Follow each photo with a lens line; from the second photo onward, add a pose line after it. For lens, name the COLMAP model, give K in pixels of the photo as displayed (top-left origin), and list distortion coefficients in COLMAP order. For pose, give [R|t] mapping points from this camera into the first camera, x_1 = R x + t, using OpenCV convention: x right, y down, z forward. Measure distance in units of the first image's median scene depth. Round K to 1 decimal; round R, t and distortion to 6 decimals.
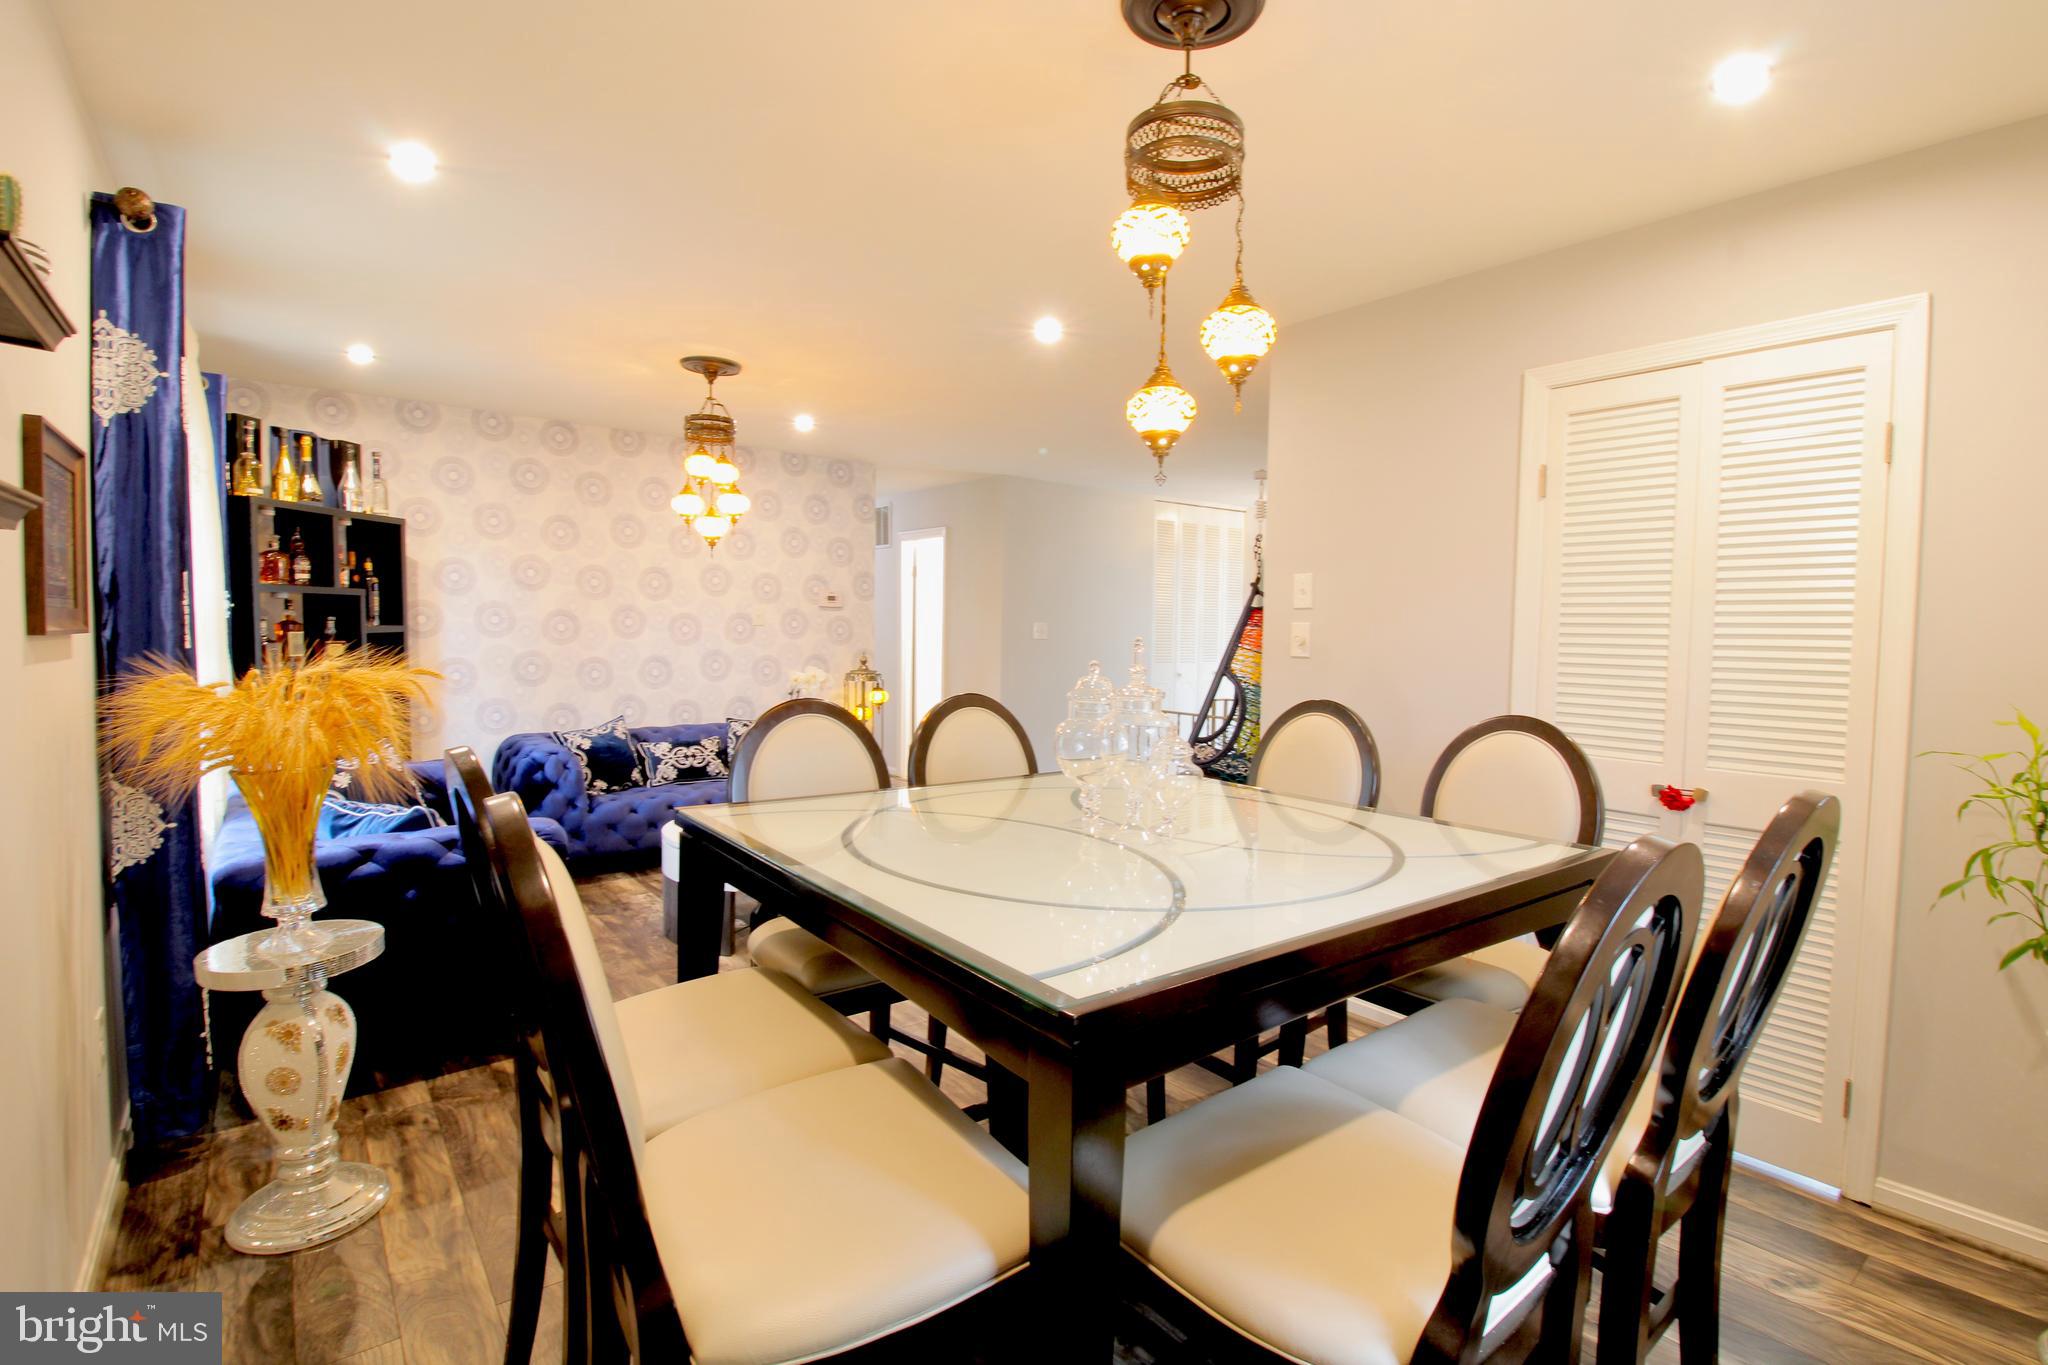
lens RADIAL K [[960.9, 0, 1024.5], [0, 960.9, 678.8], [0, 0, 1]] dist [0.000262, -0.000052]
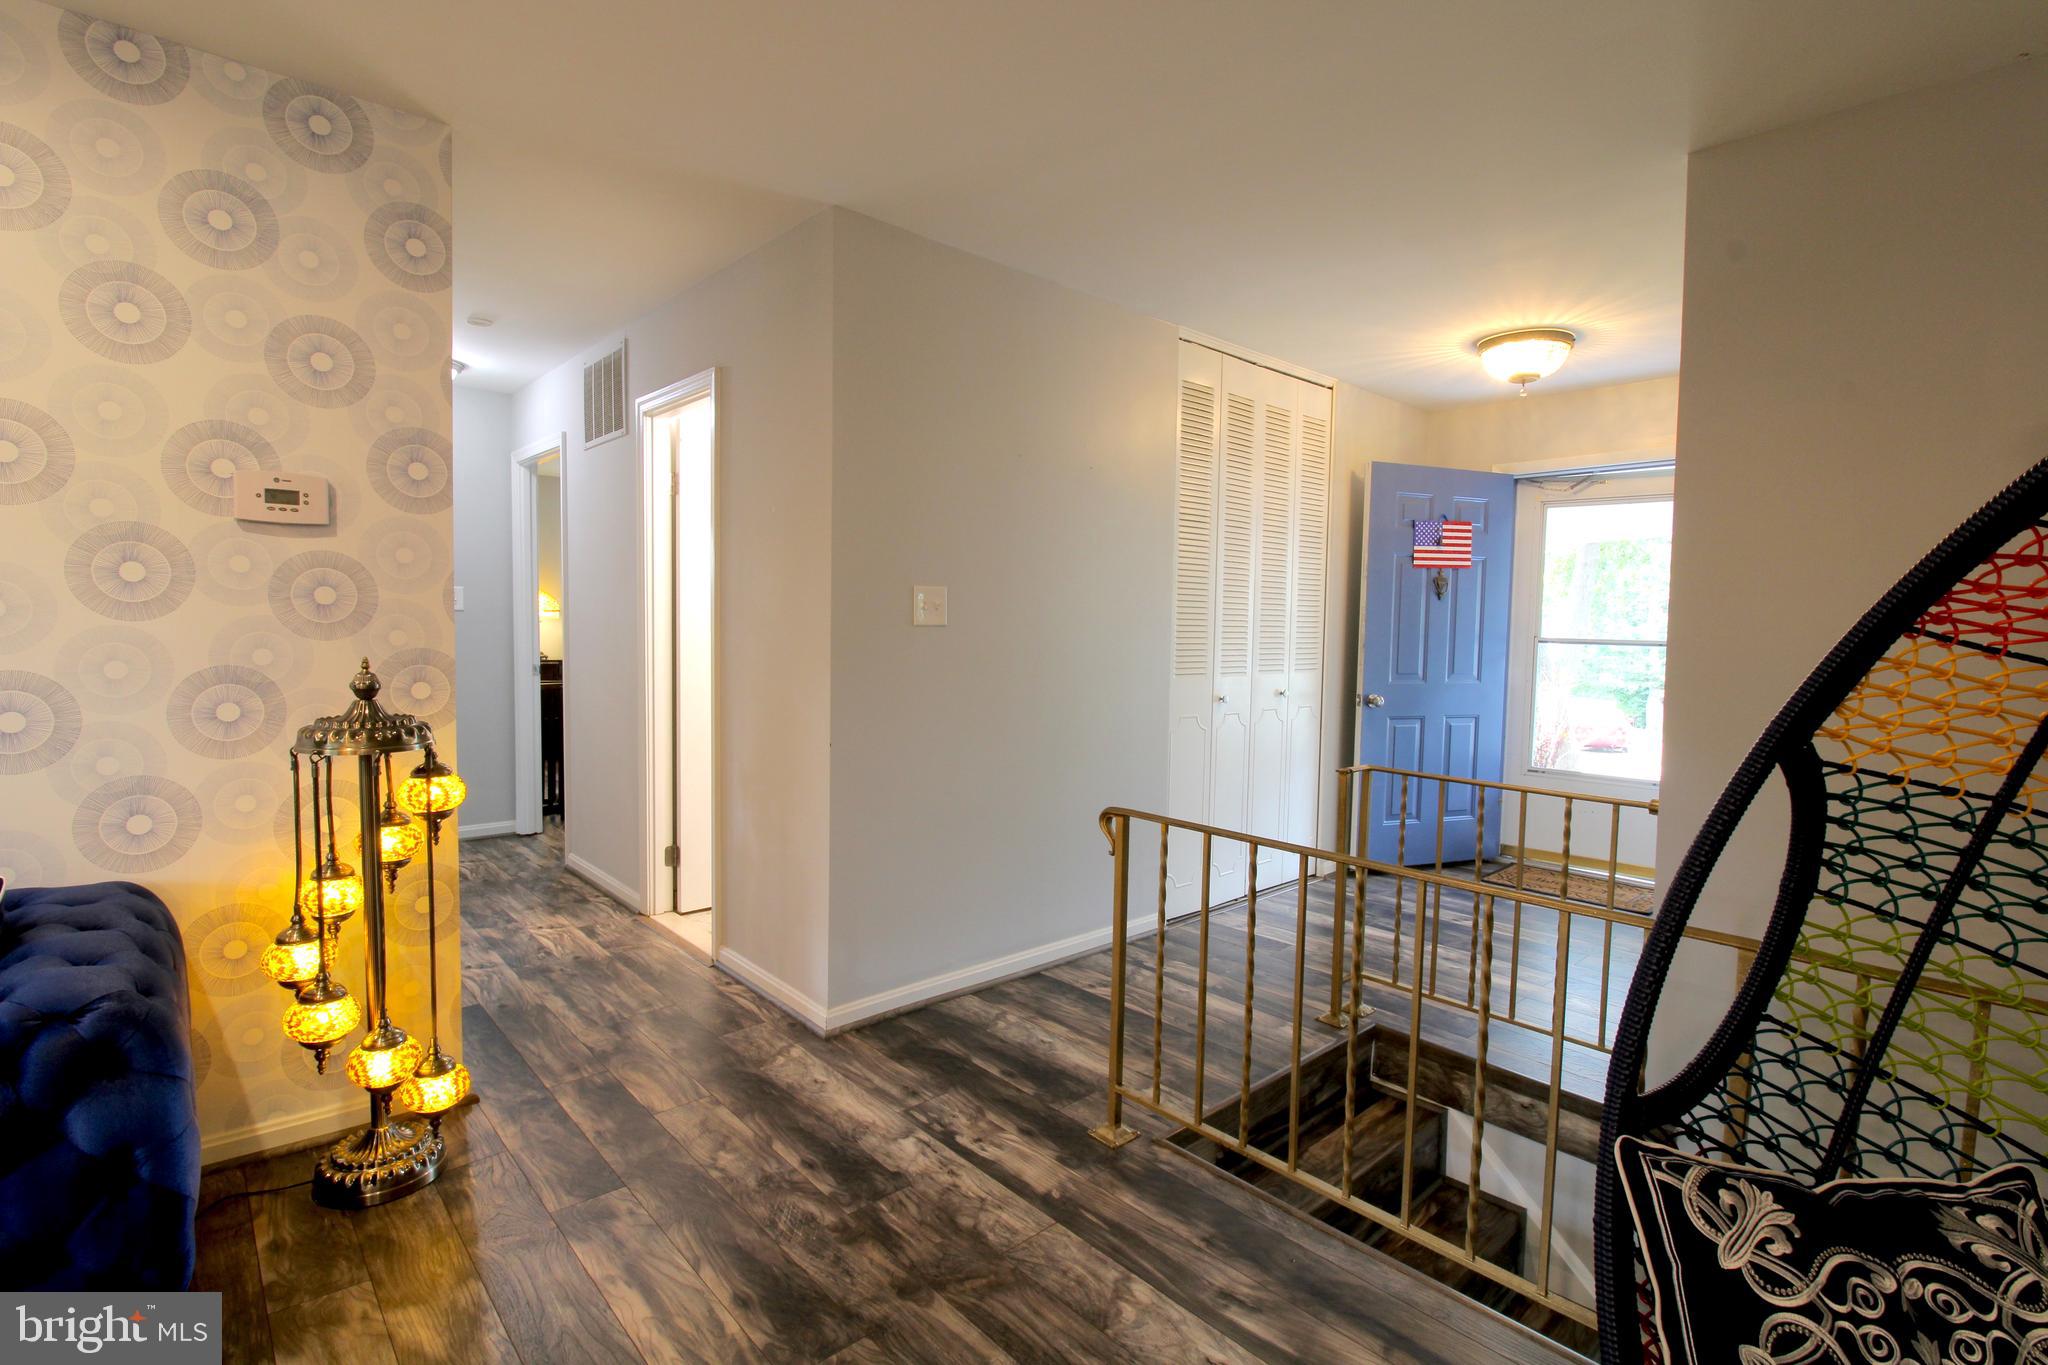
lens RADIAL K [[960.9, 0, 1027.6], [0, 960.9, 683.0], [0, 0, 1]] dist [0.000262, -0.000052]
pose [[0.997062, 0.002118, 0.076573, 0.029797], [-0.003439, 0.999848, 0.017117, -0.026009], [-0.076526, -0.017330, 0.996917, 0.642366]]
